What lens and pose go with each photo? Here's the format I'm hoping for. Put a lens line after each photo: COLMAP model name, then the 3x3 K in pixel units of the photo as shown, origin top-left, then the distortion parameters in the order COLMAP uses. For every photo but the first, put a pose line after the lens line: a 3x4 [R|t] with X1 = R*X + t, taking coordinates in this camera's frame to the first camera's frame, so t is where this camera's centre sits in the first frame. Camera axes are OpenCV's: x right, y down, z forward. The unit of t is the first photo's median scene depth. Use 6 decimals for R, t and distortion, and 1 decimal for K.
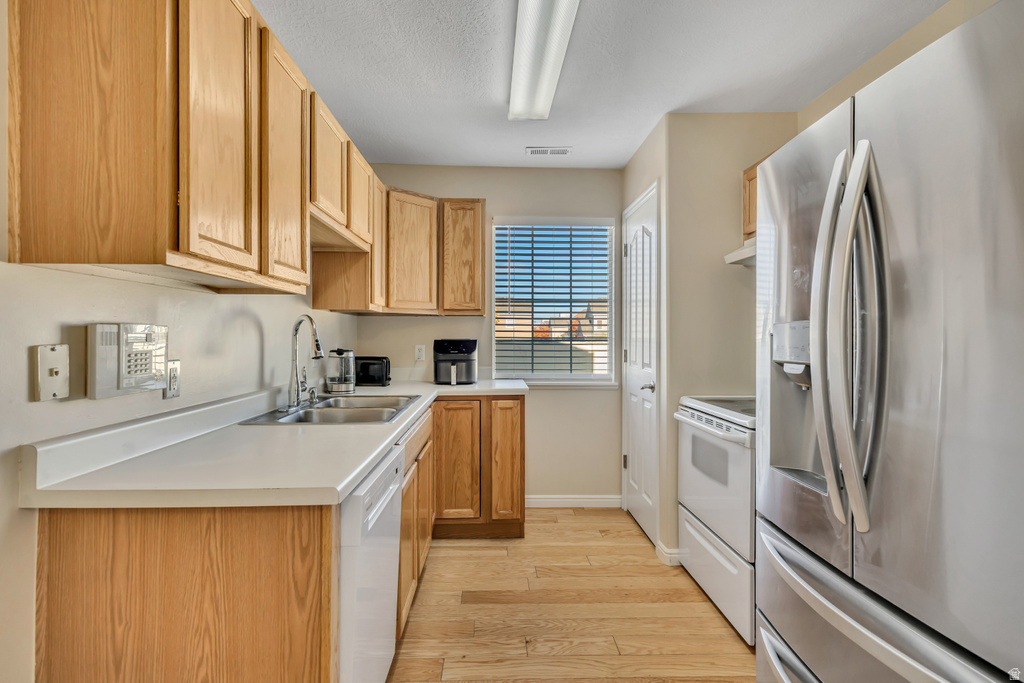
lens RADIAL K [[466.3, 0, 508.6], [0, 466.3, 336.3], [0, 0, 1]] dist [-0.000733, -0.001000]
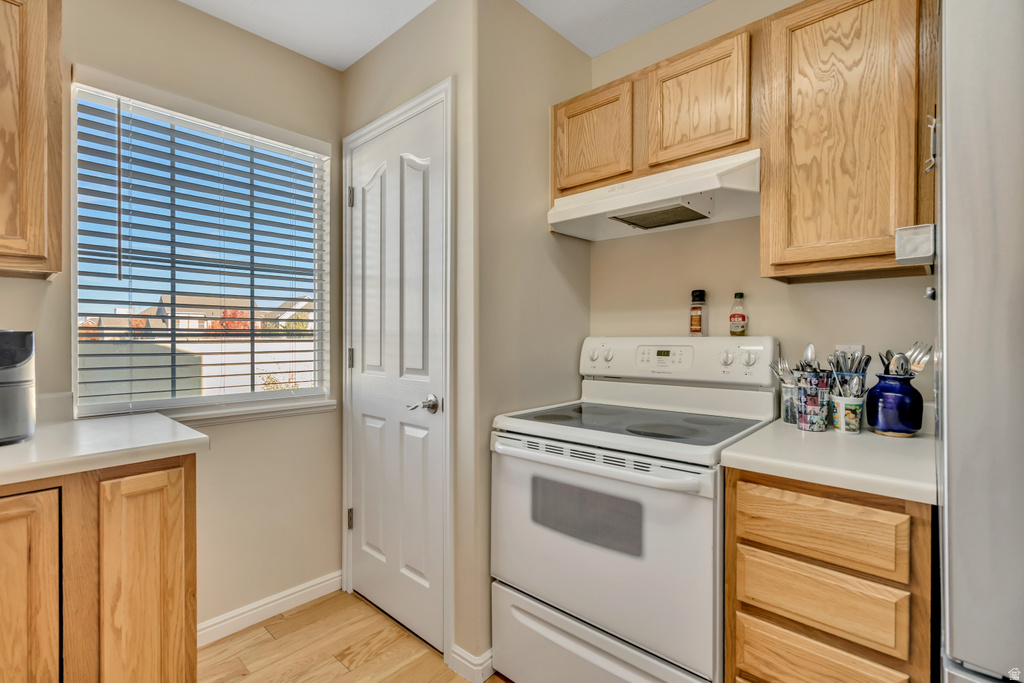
lens RADIAL K [[466.3, 0, 508.6], [0, 466.3, 336.3], [0, 0, 1]] dist [-0.000733, -0.001000]
pose [[0.703521, -0.003999, 0.710664, -0.062219], [0.002983, 0.999992, 0.002674, 0.010970], [-0.710669, 0.000239, 0.703527, 0.400393]]
